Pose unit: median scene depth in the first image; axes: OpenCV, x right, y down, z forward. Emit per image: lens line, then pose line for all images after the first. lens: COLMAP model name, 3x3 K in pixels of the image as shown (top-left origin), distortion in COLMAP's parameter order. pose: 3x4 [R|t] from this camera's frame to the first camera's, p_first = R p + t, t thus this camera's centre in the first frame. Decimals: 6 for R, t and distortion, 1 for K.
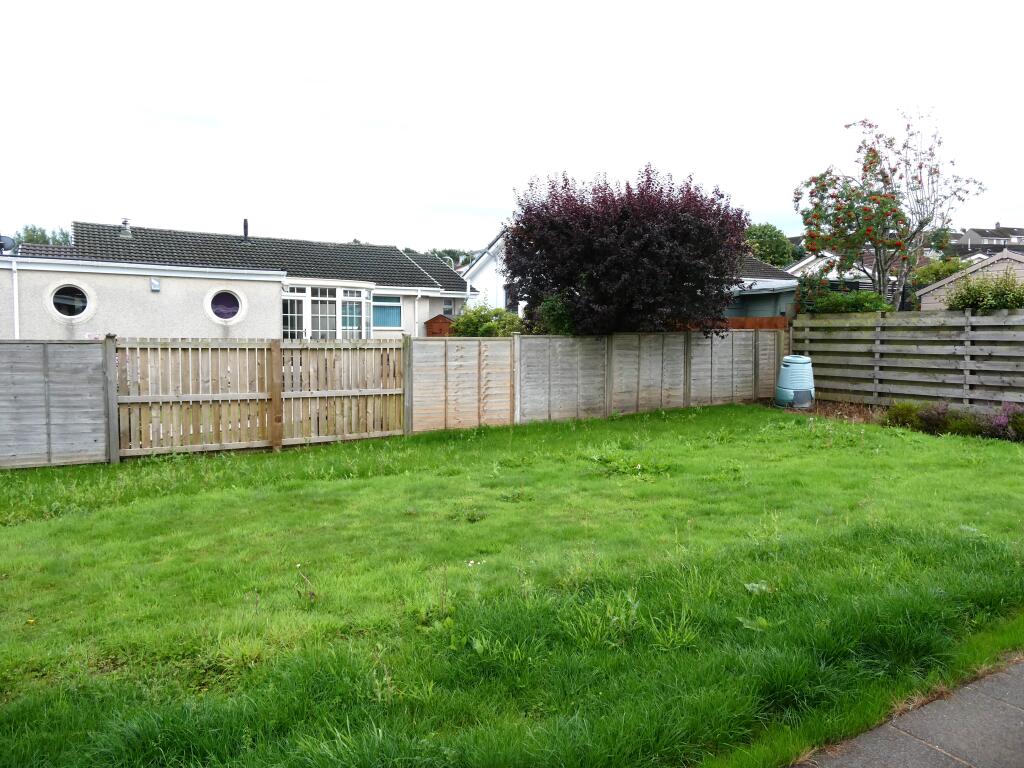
lens RADIAL K [[782.4, 0, 512.0], [0, 782.4, 384.0], [0, 0, 1]] dist [0.001018, -0.001895]
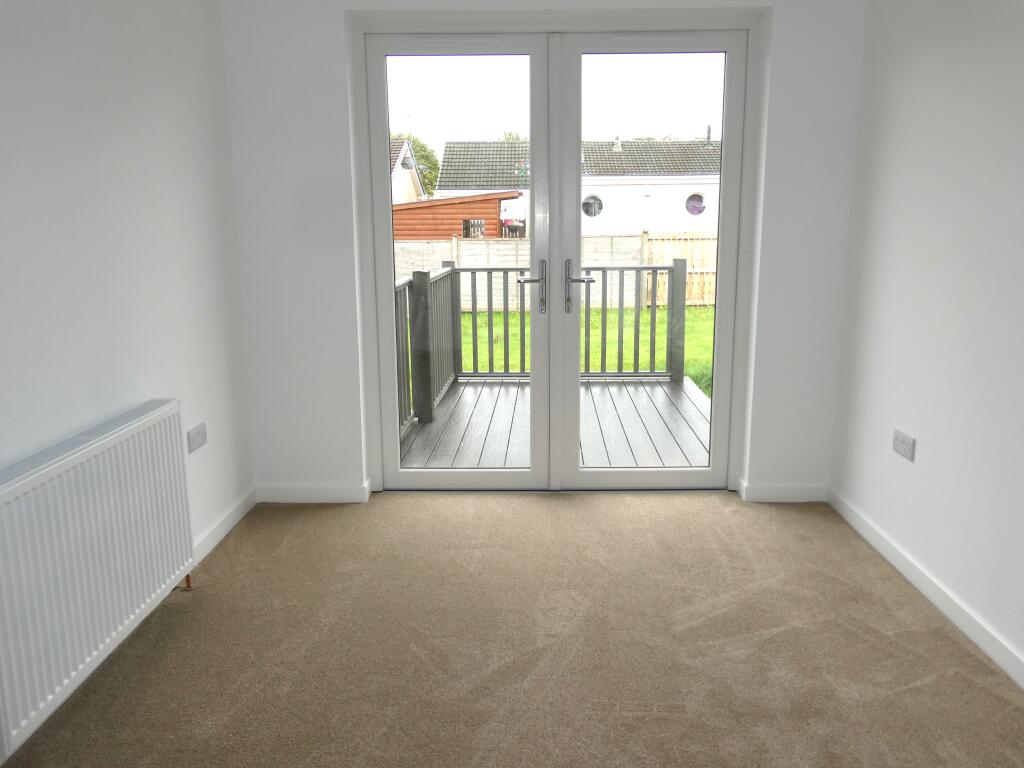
lens RADIAL K [[782.4, 0, 512.0], [0, 782.4, 384.0], [0, 0, 1]] dist [0.001018, -0.001895]
pose [[0.854490, 0.084341, -0.512575, 0.113401], [-0.012005, 0.989674, 0.142831, 0.022920], [0.519328, -0.115894, 0.846680, -0.544222]]
